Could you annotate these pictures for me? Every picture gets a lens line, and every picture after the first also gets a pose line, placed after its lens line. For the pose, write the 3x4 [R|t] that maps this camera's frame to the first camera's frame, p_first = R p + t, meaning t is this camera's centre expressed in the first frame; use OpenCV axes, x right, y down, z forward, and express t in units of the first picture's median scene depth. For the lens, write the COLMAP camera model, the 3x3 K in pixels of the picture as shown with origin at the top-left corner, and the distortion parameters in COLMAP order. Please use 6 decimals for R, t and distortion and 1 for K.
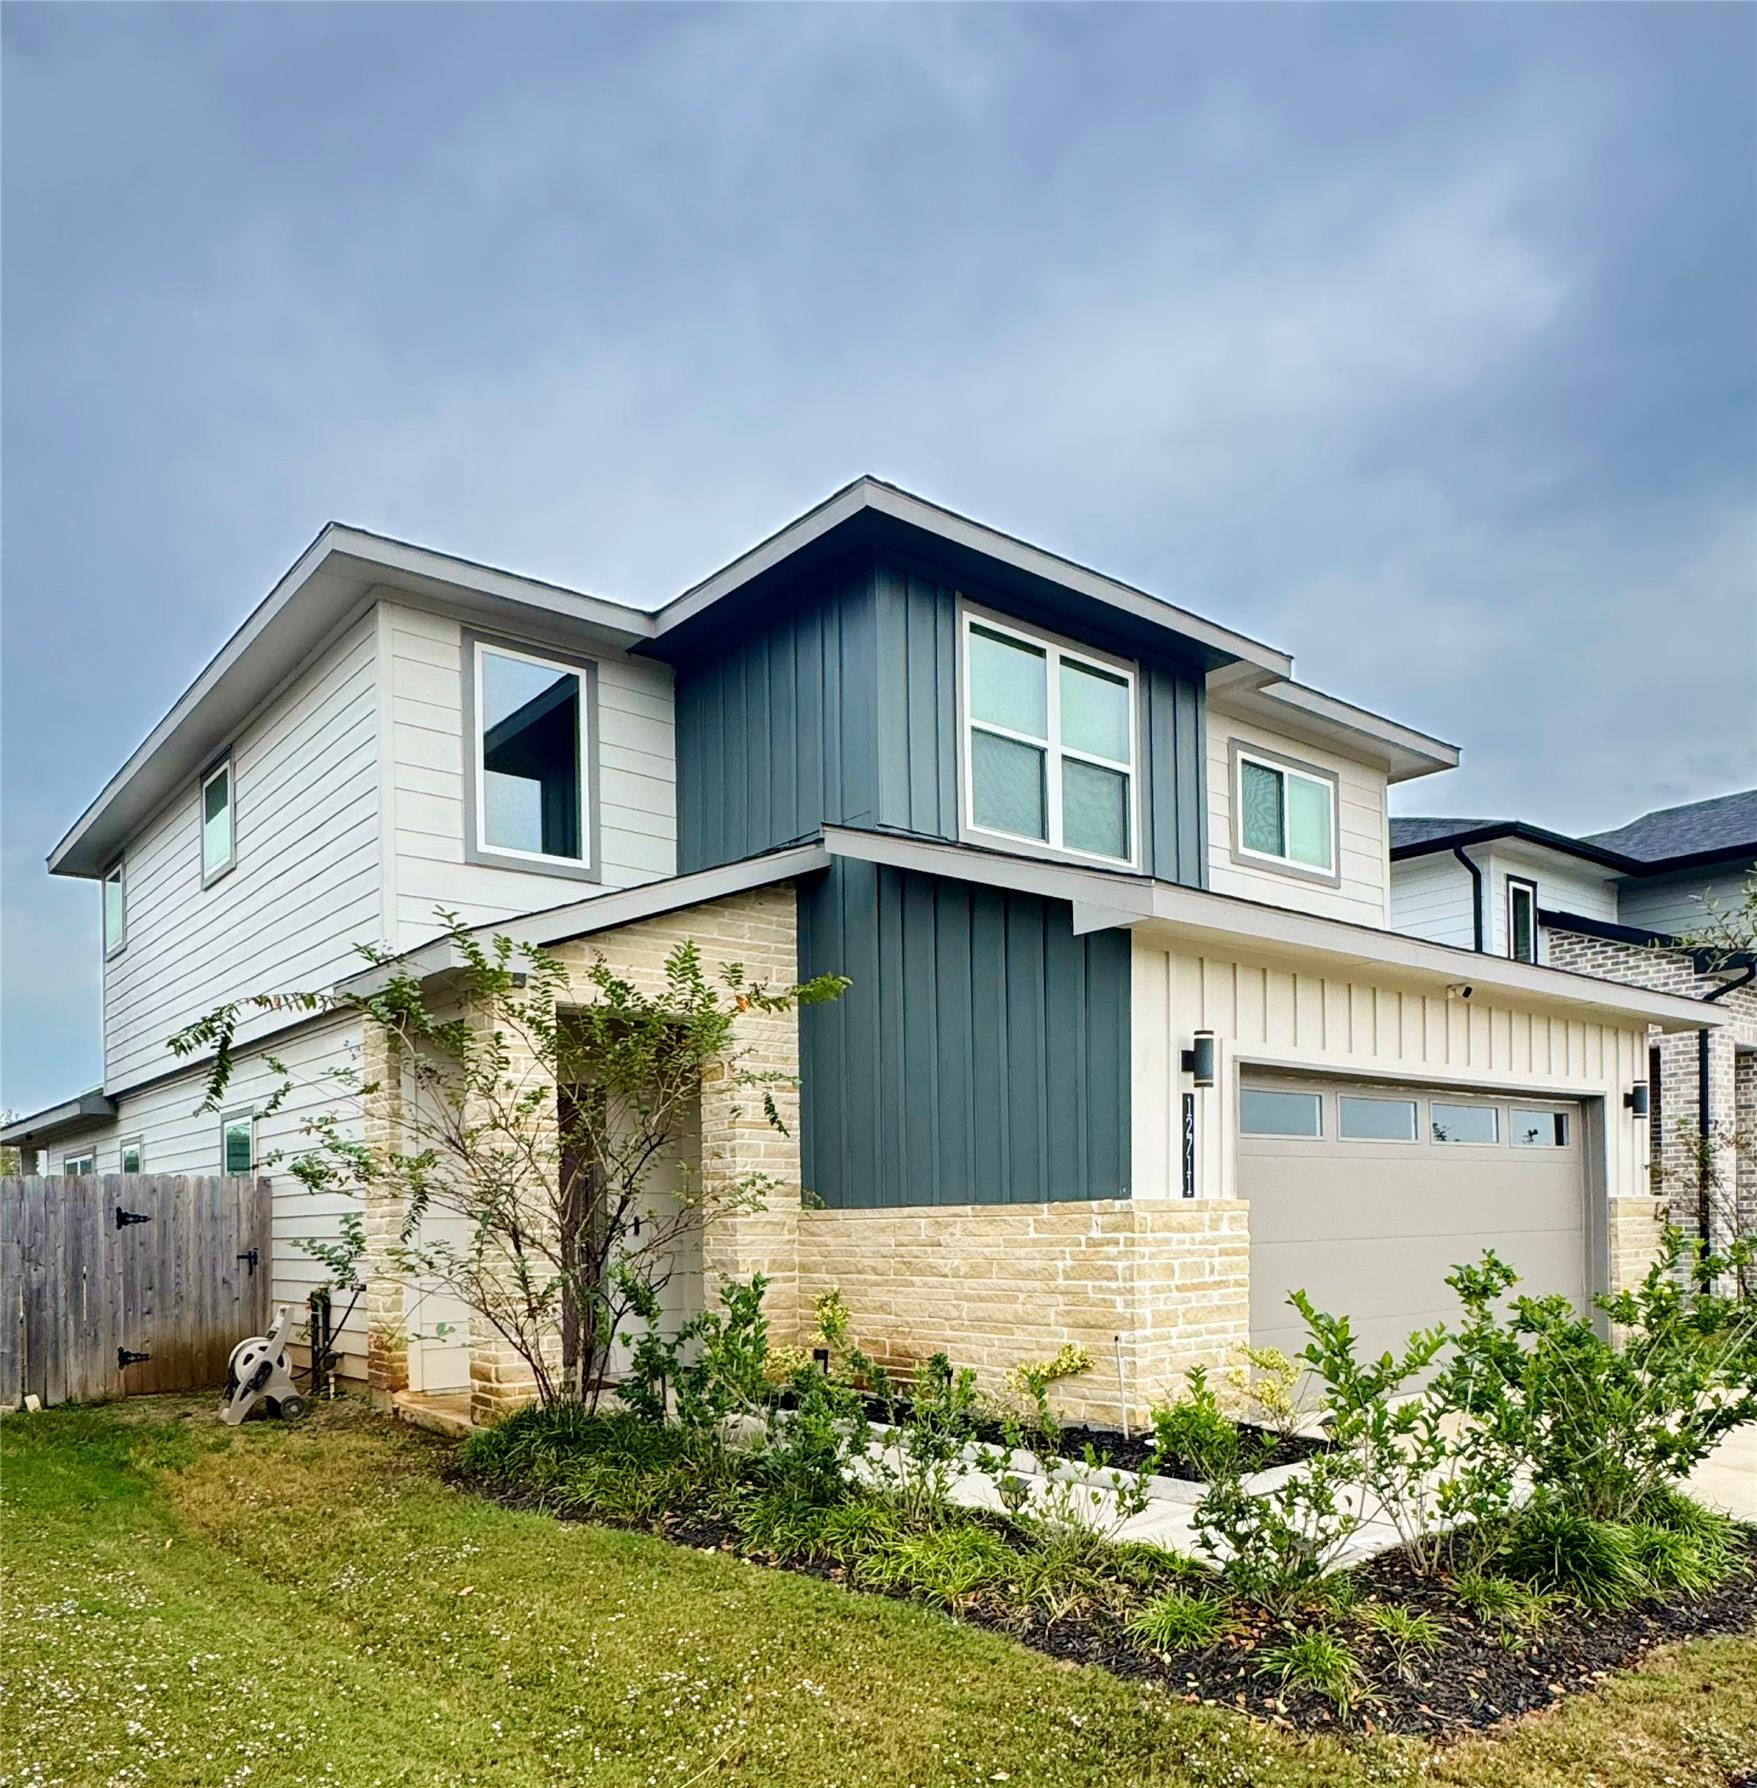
lens RADIAL K [[1336.9, 0, 869.1], [0, 1336.9, 852.5], [0, 0, 1]] dist [-0.003184, -0.000332]
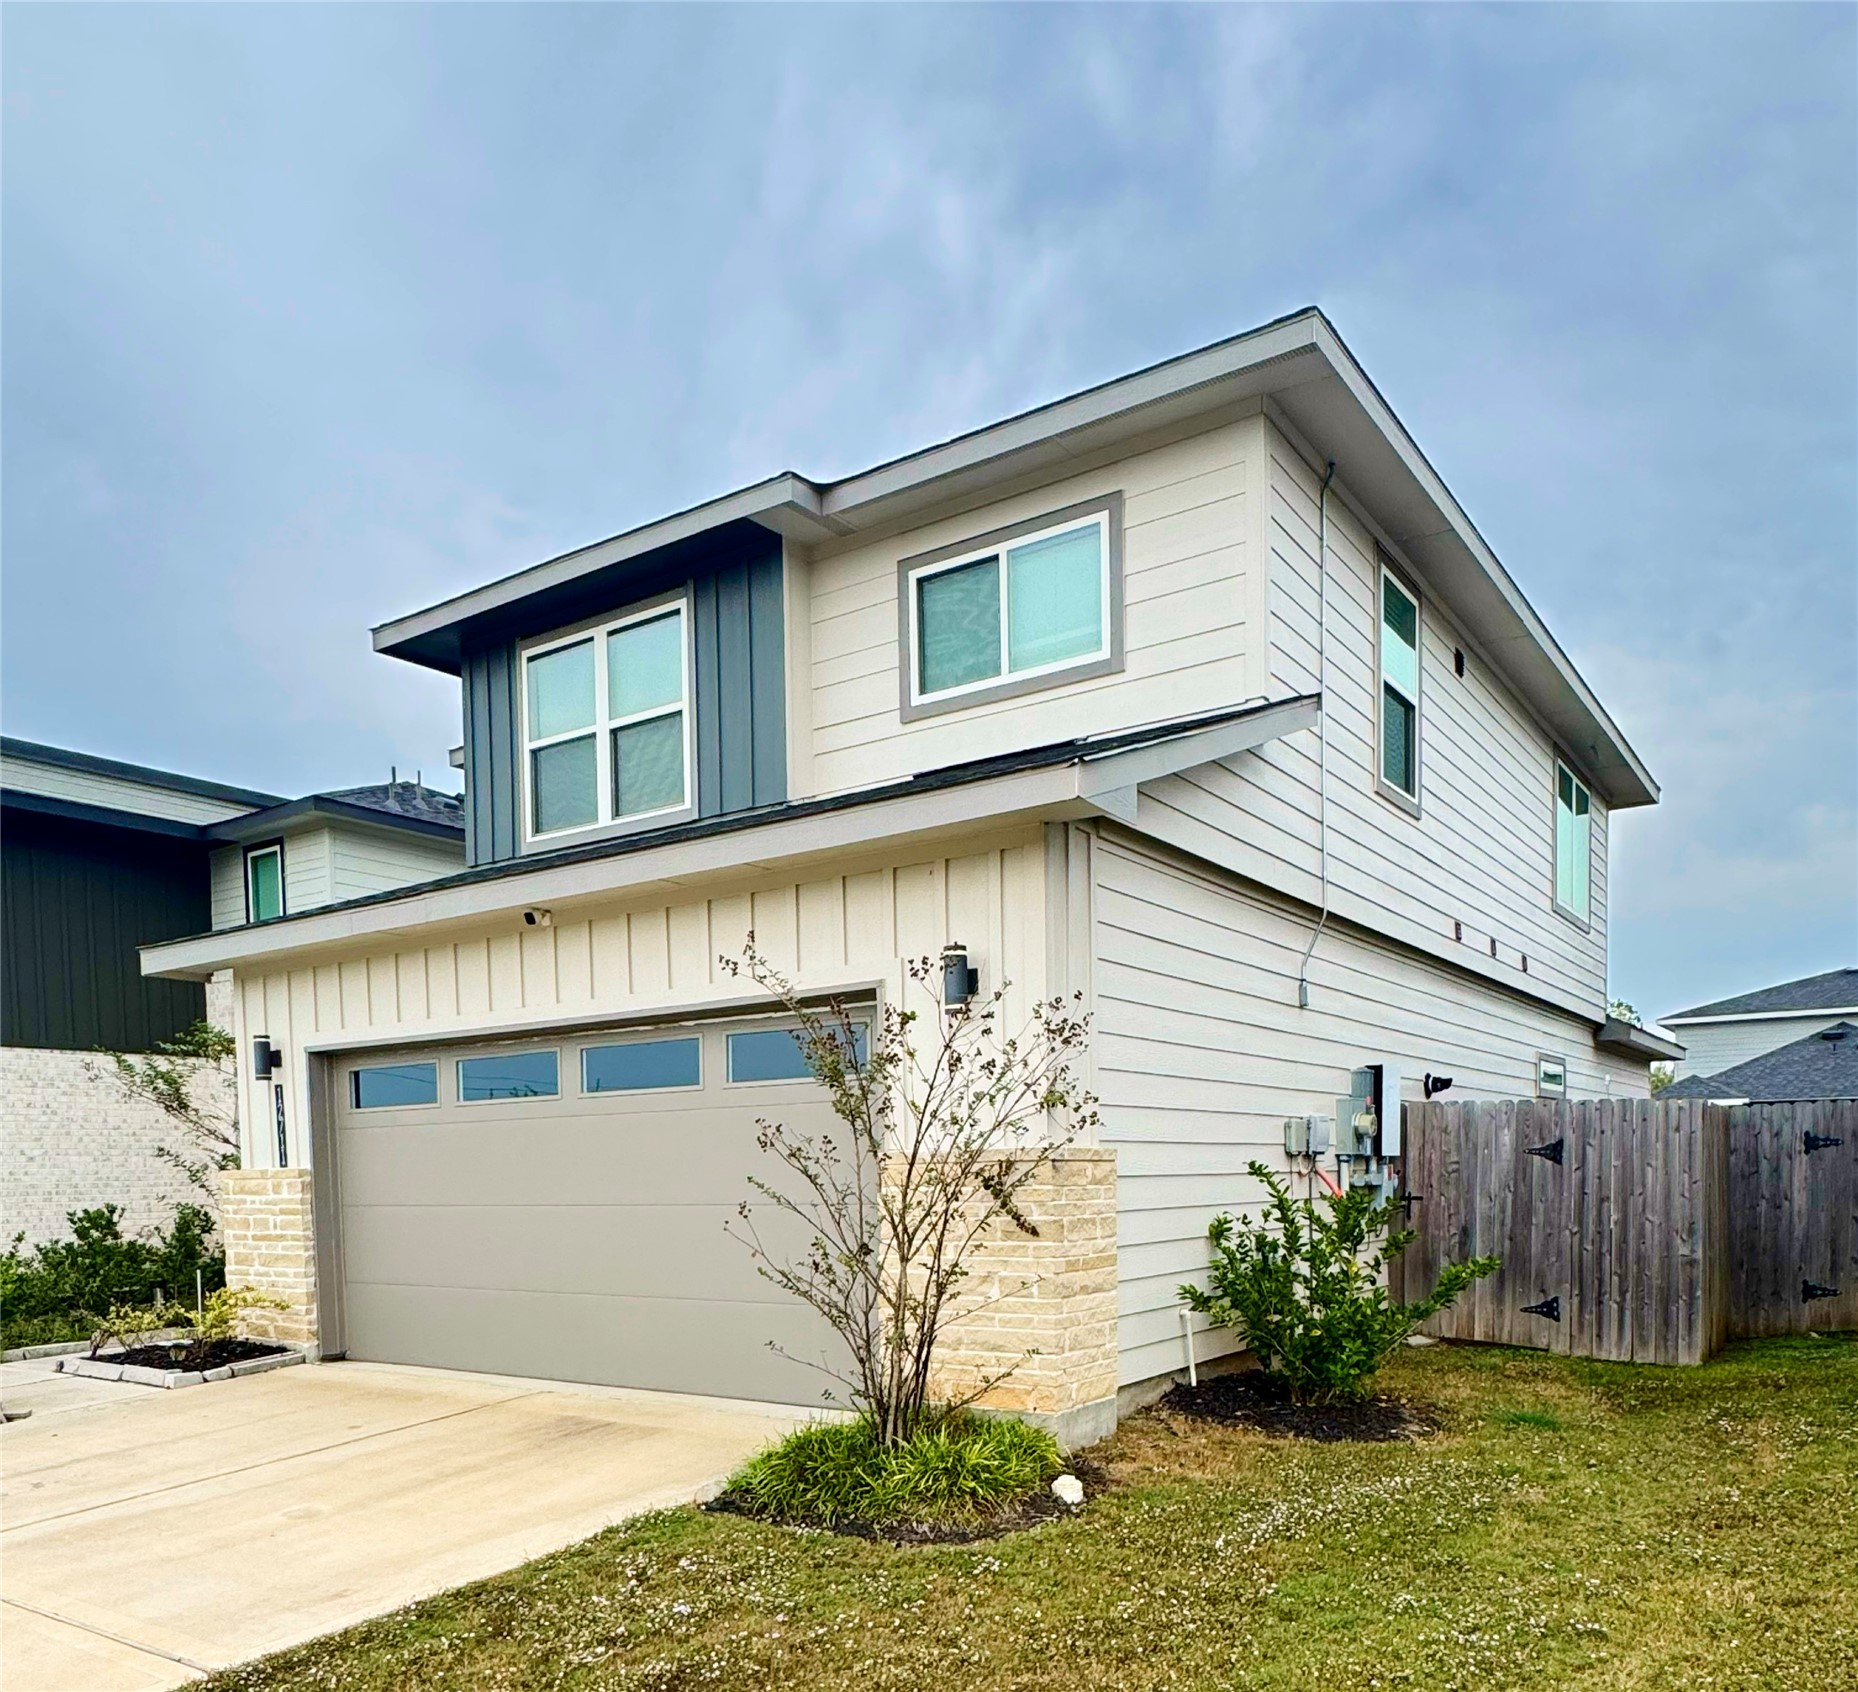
lens RADIAL K [[1406.4, 0, 929.0], [0, 1406.4, 846.0], [0, 0, 1]] dist [0.002651, -0.002725]
pose [[0.275838, -0.200197, -0.940125, 1.288008], [0.273343, 0.954026, -0.122957, 0.226015], [0.921519, -0.223060, 0.317879, 0.912888]]
